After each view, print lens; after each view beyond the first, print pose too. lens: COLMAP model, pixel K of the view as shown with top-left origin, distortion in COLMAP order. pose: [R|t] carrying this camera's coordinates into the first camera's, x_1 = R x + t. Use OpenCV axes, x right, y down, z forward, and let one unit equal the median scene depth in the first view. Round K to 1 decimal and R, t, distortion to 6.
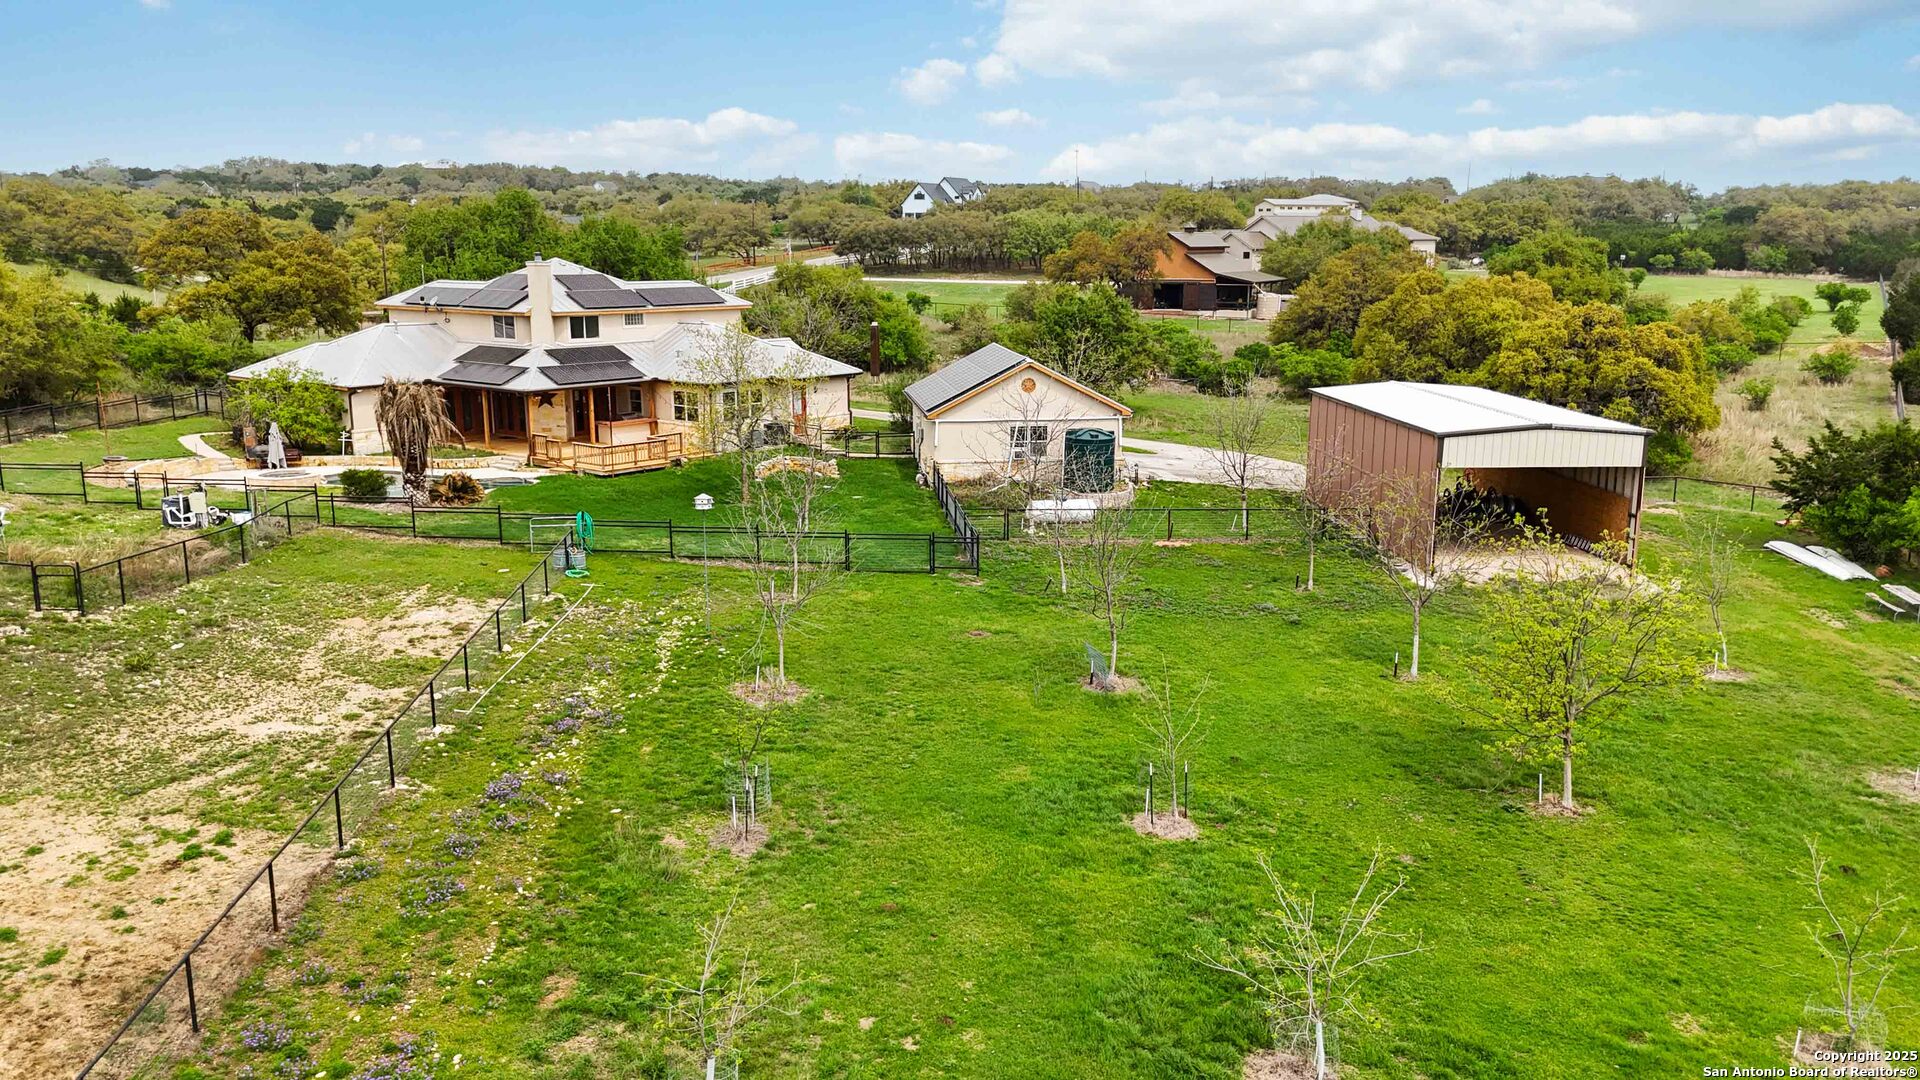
lens RADIAL K [[1431.4, 0, 958.6], [0, 1431.4, 527.9], [0, 0, 1]] dist [0.068010, -0.060599]
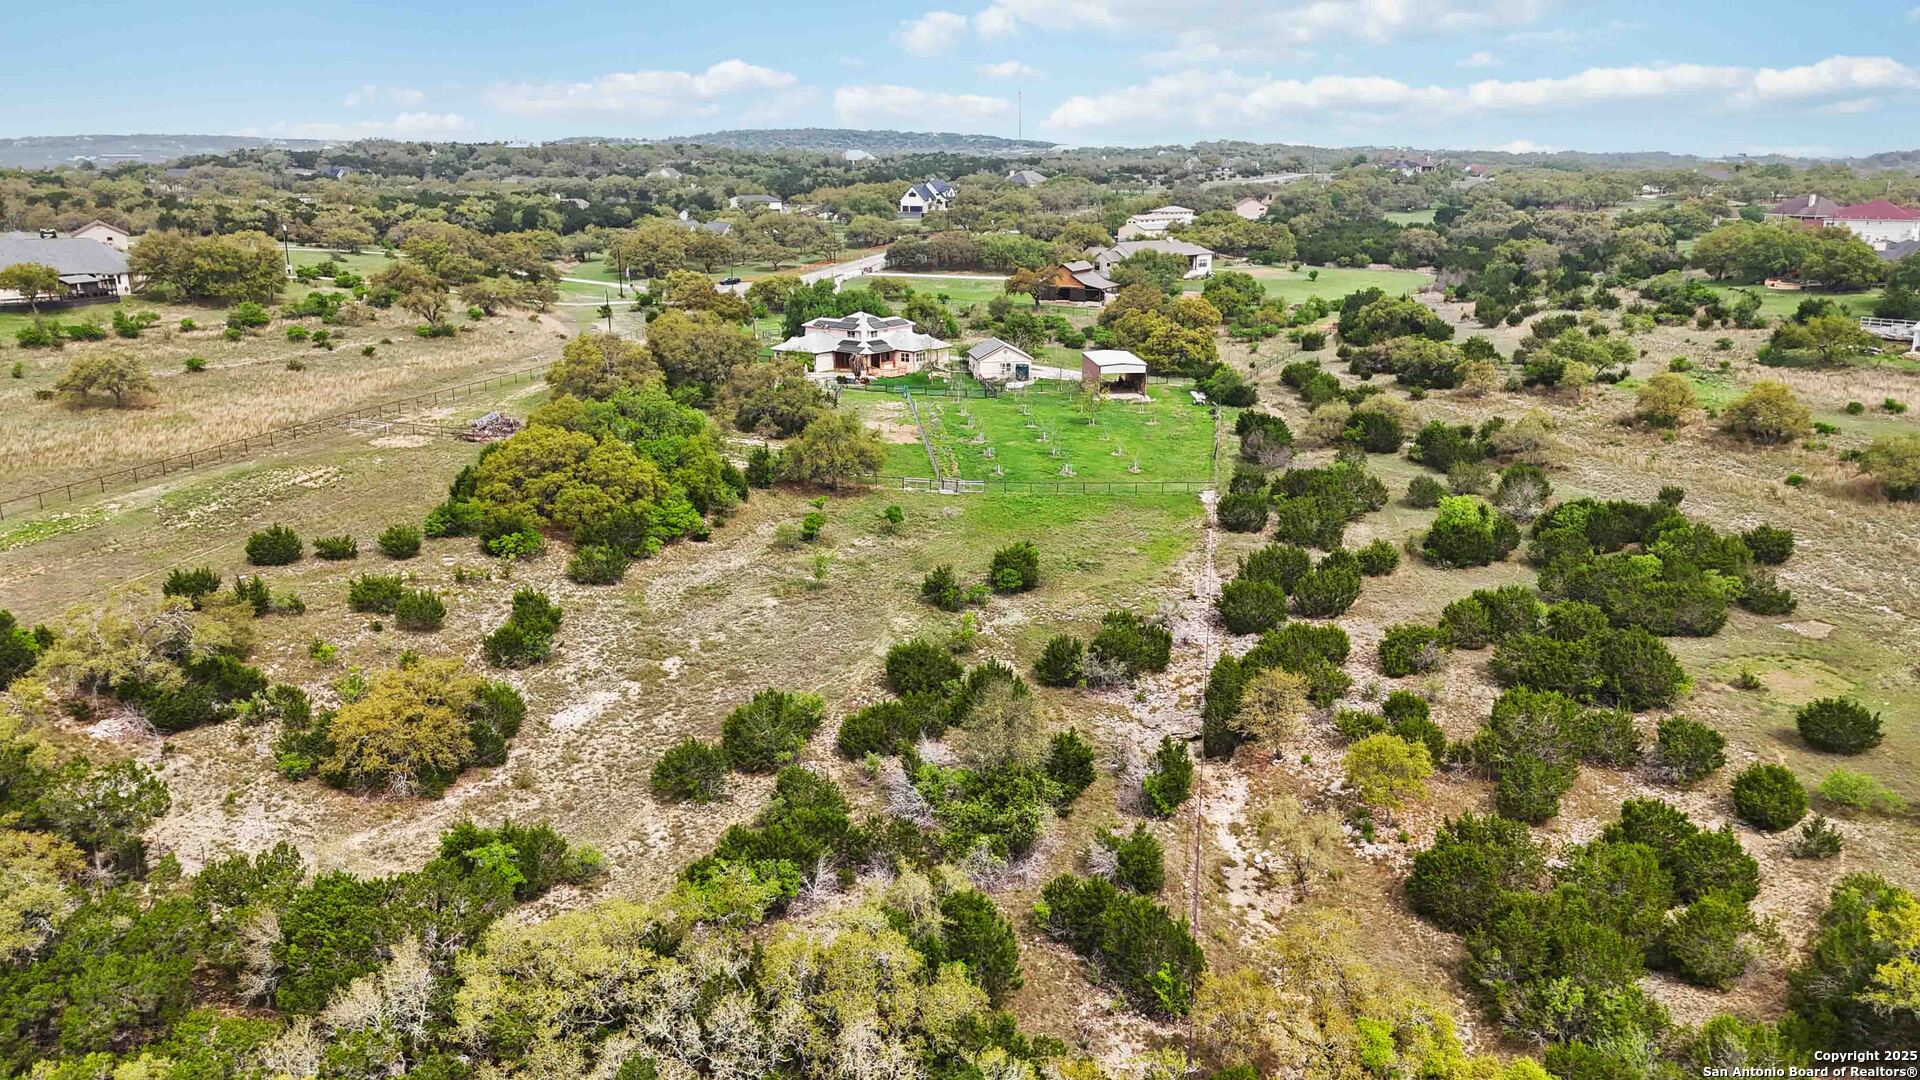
lens RADIAL K [[1431.4, 0, 962.5], [0, 1431.4, 550.1], [0, 0, 1]] dist [0.068010, -0.060599]
pose [[0.999130, -0.011935, 0.039958, -0.150733], [0.009037, 0.997368, 0.071935, 0.099991], [-0.040712, -0.071511, 0.996609, -1.893831]]
